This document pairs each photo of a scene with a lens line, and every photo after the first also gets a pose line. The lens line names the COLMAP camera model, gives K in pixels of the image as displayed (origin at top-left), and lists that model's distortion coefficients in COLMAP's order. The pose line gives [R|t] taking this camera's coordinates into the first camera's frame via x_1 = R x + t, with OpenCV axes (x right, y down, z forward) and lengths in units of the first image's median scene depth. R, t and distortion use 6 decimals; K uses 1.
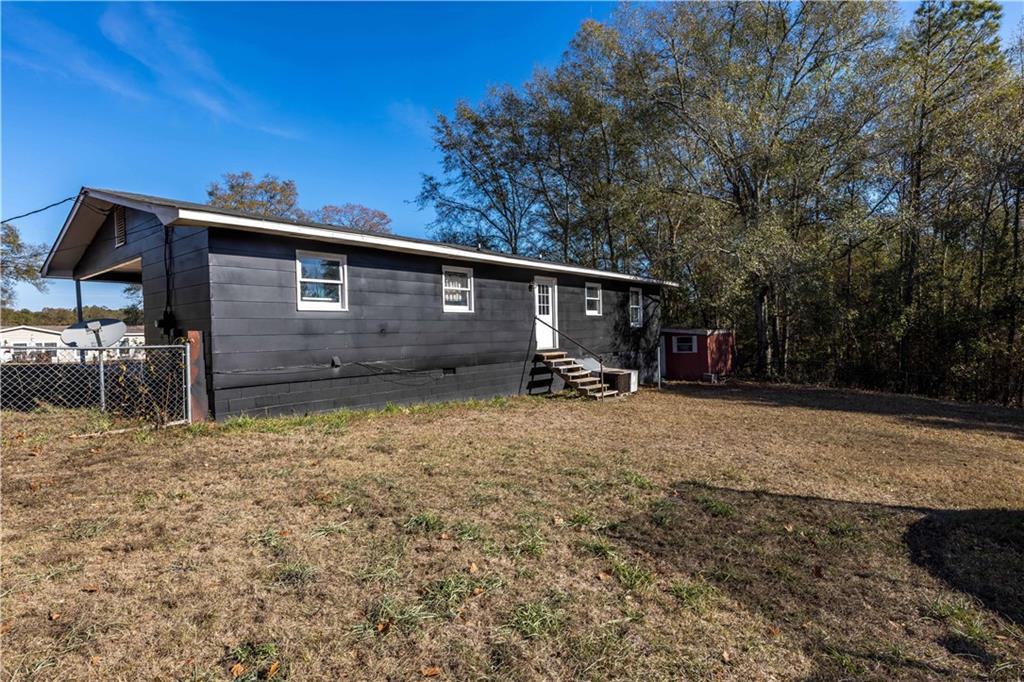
lens RADIAL K [[525.8, 0, 512.0], [0, 525.8, 341.0], [0, 0, 1]] dist [-0.000071, 0.000025]
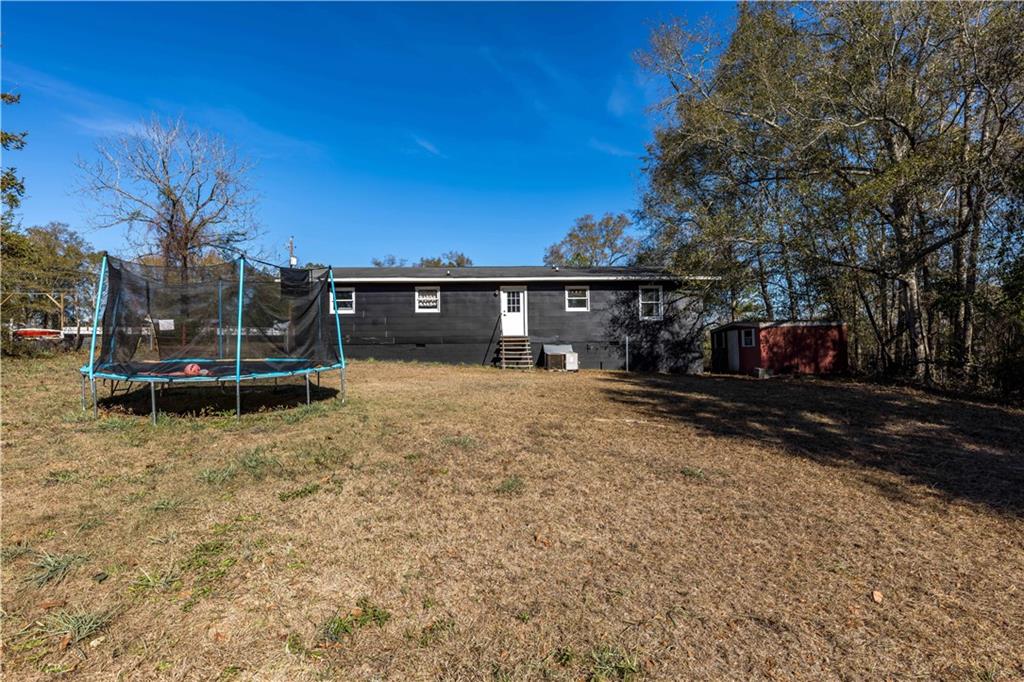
lens RADIAL K [[525.8, 0, 512.0], [0, 525.8, 341.0], [0, 0, 1]] dist [-0.000071, 0.000025]
pose [[0.637788, -0.000575, -0.770212, 1.185102], [-0.018757, 0.999692, -0.016278, 0.052860], [0.769984, 0.024829, 0.637580, 0.087693]]
